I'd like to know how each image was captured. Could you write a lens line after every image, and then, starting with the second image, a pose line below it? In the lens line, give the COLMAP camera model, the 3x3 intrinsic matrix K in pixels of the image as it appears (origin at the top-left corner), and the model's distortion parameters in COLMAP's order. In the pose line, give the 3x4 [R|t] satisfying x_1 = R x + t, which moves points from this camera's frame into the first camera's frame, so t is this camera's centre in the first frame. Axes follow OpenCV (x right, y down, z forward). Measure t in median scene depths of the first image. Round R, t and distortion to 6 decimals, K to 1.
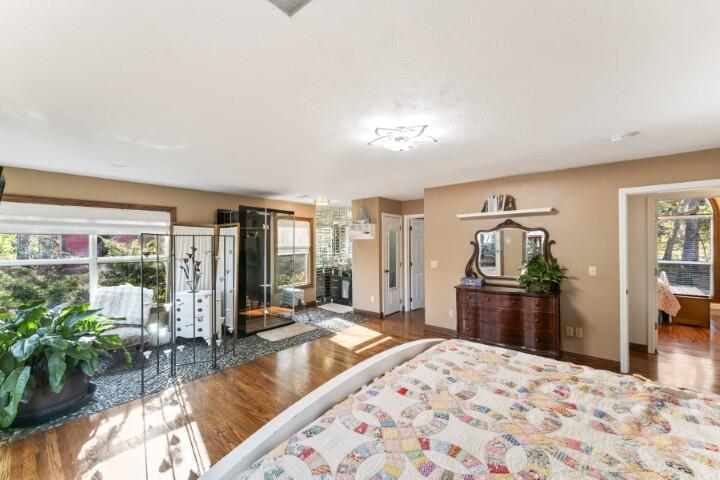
lens RADIAL K [[291.4, 0, 360.0], [0, 291.4, 240.0], [0, 0, 1]] dist [-0.003270, 0.000124]
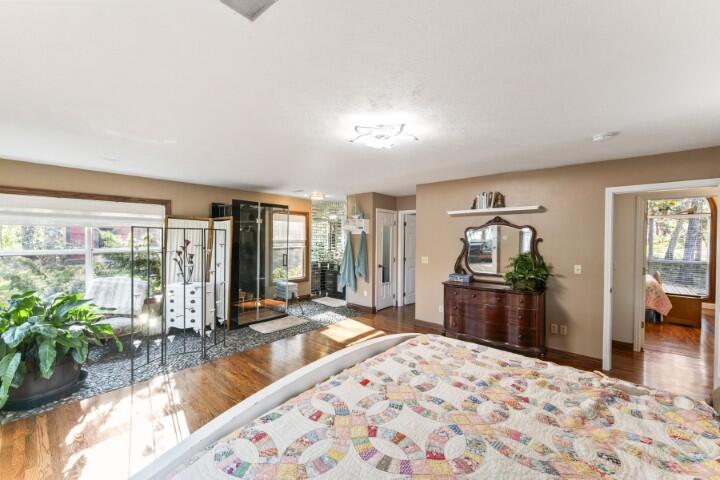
lens RADIAL K [[291.4, 0, 360.0], [0, 291.4, 240.0], [0, 0, 1]] dist [-0.003270, 0.000124]
pose [[0.999851, 0.013722, -0.010479, 0.056415], [-0.013515, 0.999718, 0.019517, -0.004546], [0.010744, -0.019373, 0.999755, -0.013989]]
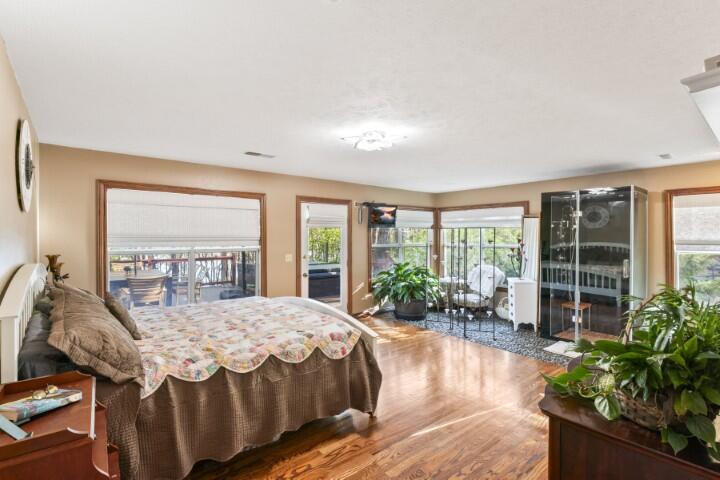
lens RADIAL K [[348.8, 0, 360.0], [0, 348.8, 240.0], [0, 0, 1]] dist [0.000447, 0.000017]
pose [[-0.172749, 0.019115, -0.984780, 1.037044], [0.011175, 0.999785, 0.017446, 0.004099], [0.984902, -0.007992, -0.172926, 0.836168]]
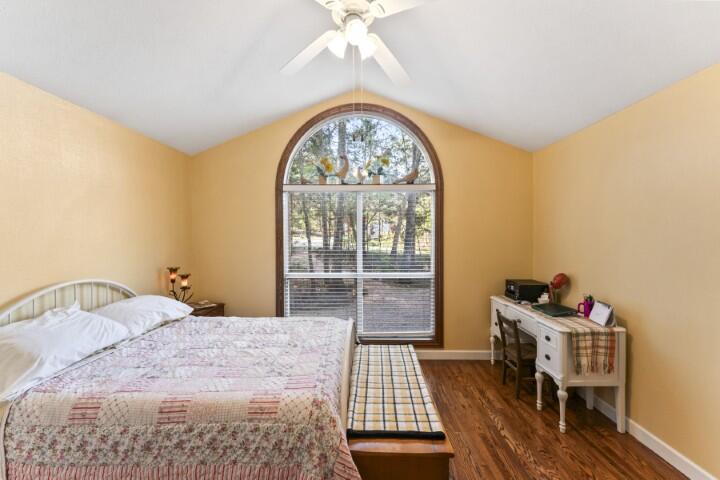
lens RADIAL K [[291.4, 0, 360.0], [0, 291.4, 240.0], [0, 0, 1]] dist [-0.003270, 0.000124]
pose [[0.777245, -0.002387, 0.629194, 1.503468], [-0.010980, 0.999789, 0.017357, 0.016027], [-0.629102, -0.020399, 0.777055, 1.302002]]
